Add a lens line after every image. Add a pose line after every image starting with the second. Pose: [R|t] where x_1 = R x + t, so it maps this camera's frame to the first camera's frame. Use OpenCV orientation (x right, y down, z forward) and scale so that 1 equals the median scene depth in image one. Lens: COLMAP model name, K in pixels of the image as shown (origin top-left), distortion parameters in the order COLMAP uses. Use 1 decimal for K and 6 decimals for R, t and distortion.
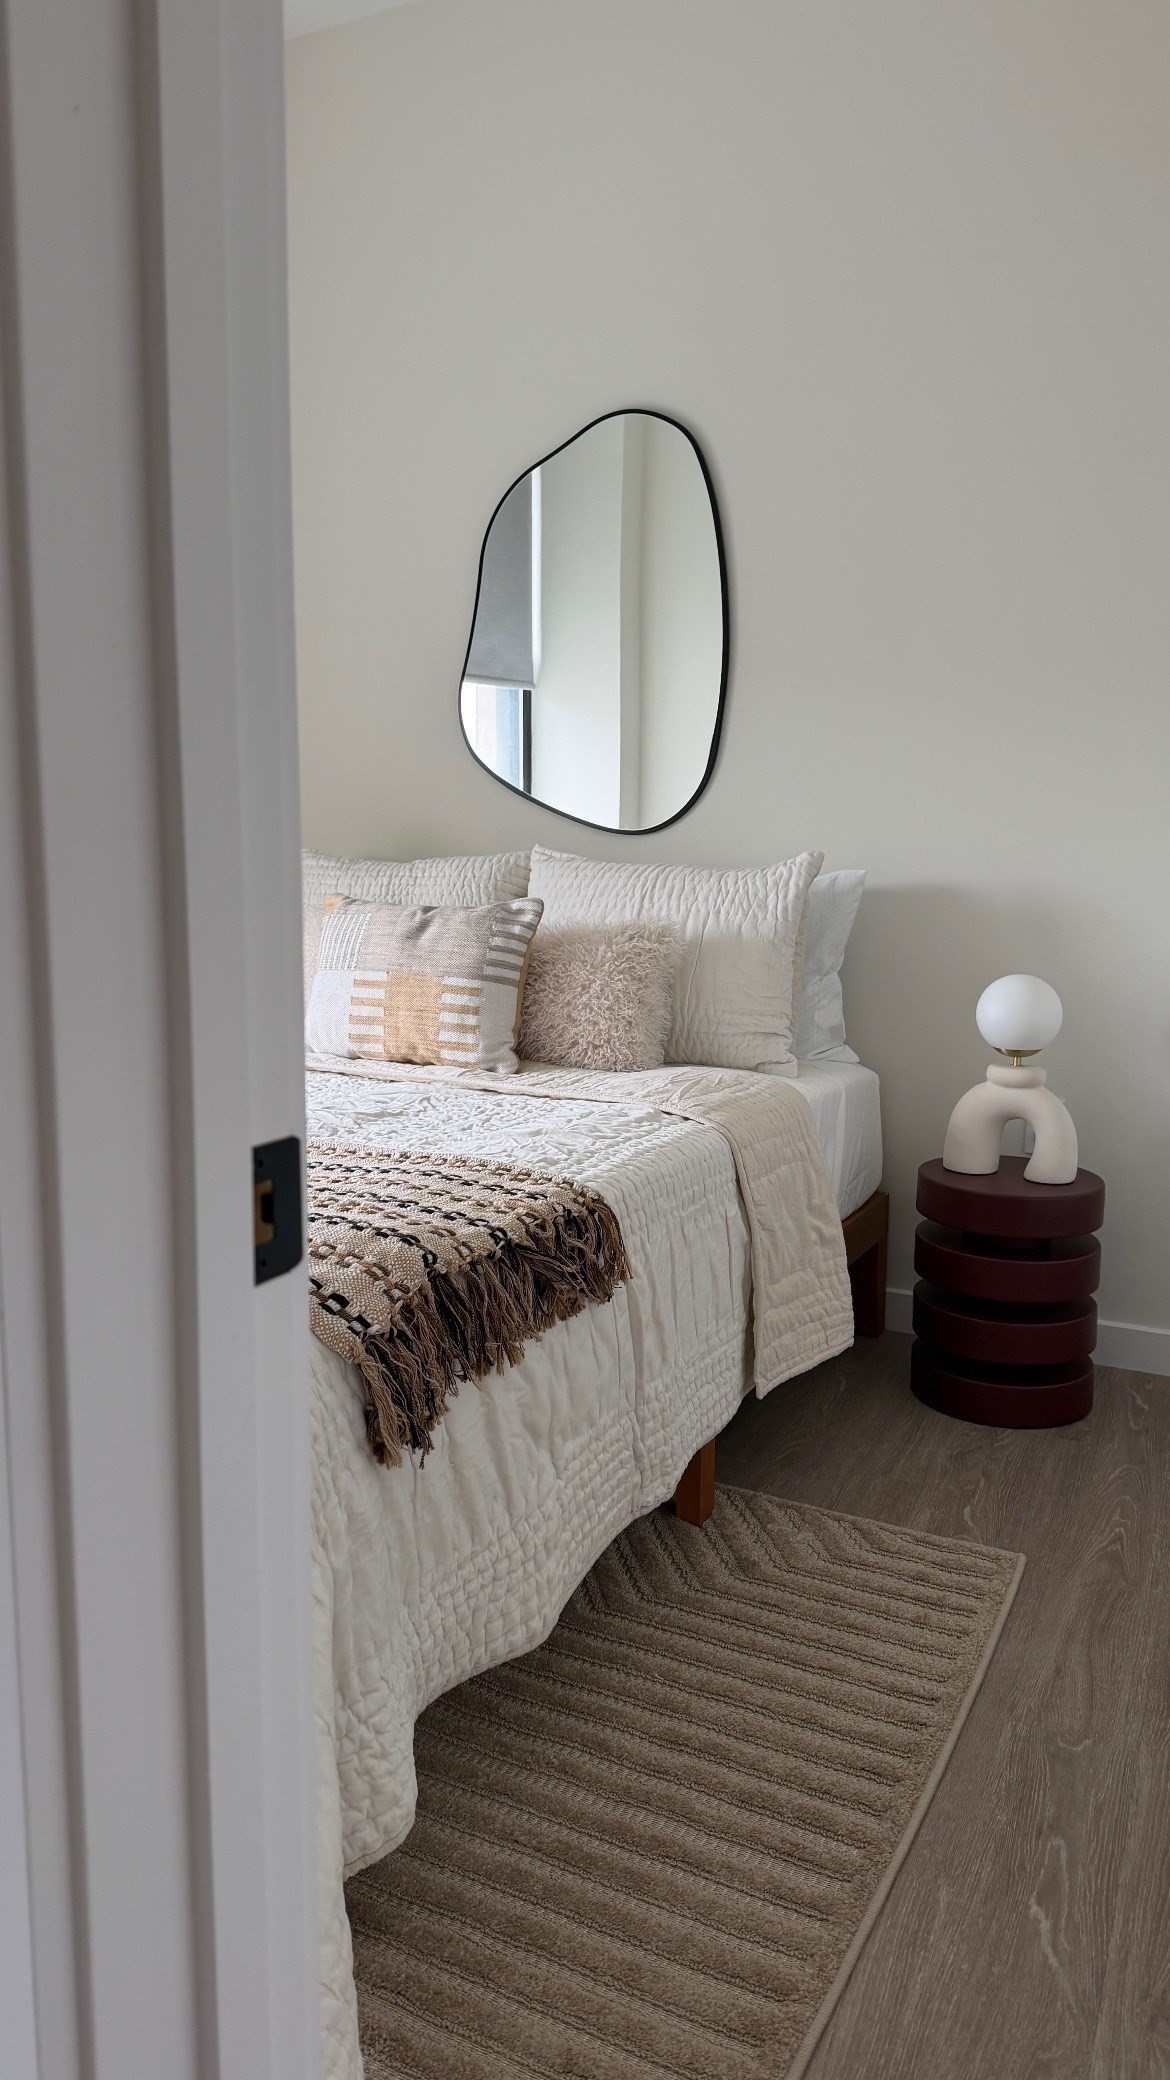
lens RADIAL K [[1452.4, 0, 585.0], [0, 1452.4, 1040.0], [0, 0, 1]] dist [0.141625, -0.156977]
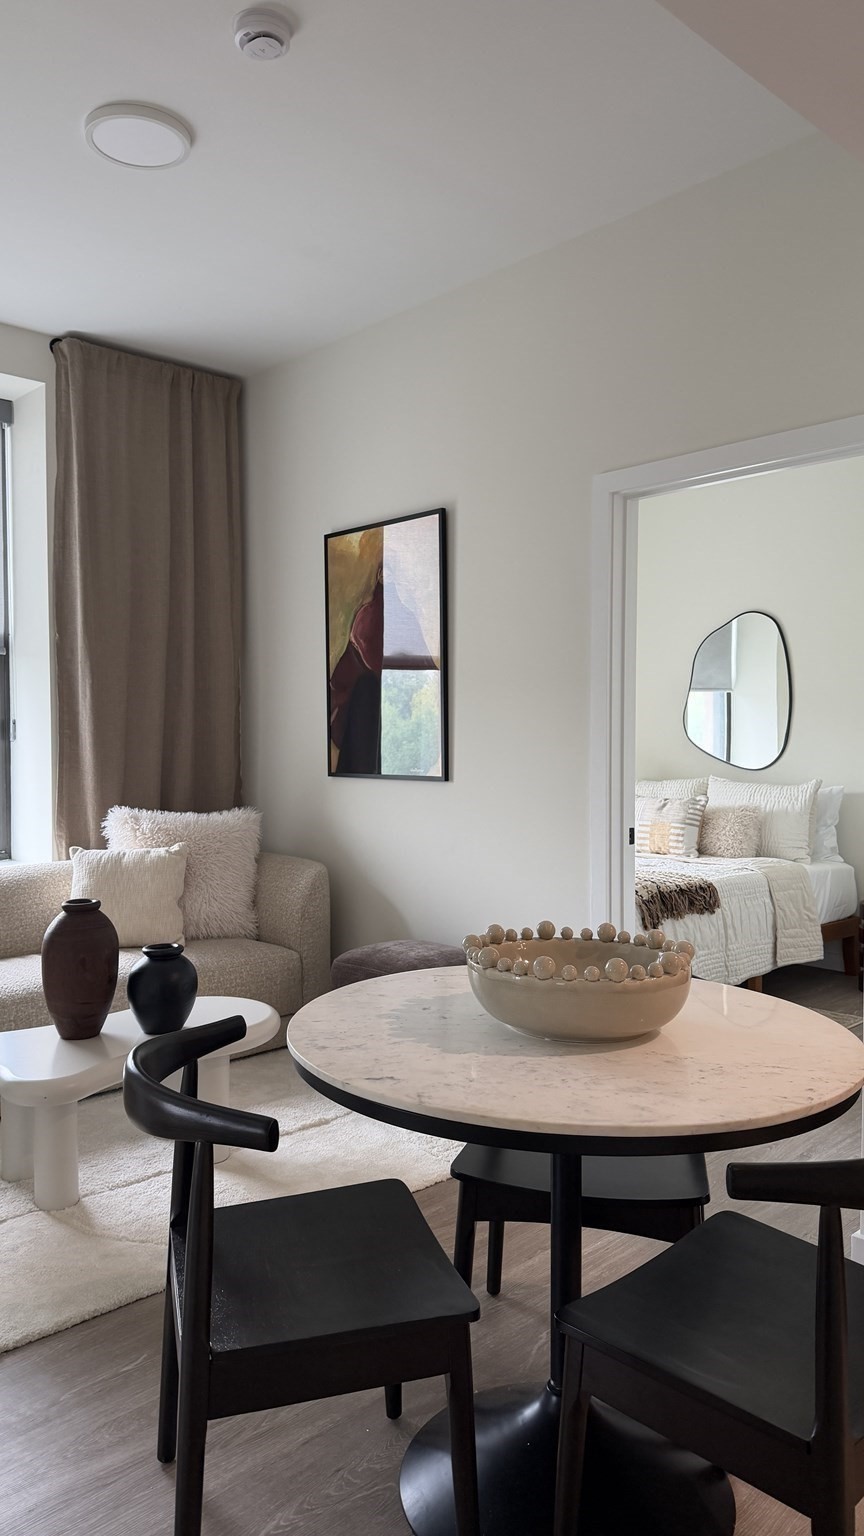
lens RADIAL K [[1079.3, 0, 428.9], [0, 1079.3, 781.5], [0, 0, 1]] dist [0.218981, -0.402836]
pose [[0.941135, 0.003096, -0.338016, 0.177265], [-0.038378, 0.994471, -0.097747, 0.101999], [0.335844, 0.104965, 0.936051, -1.163808]]
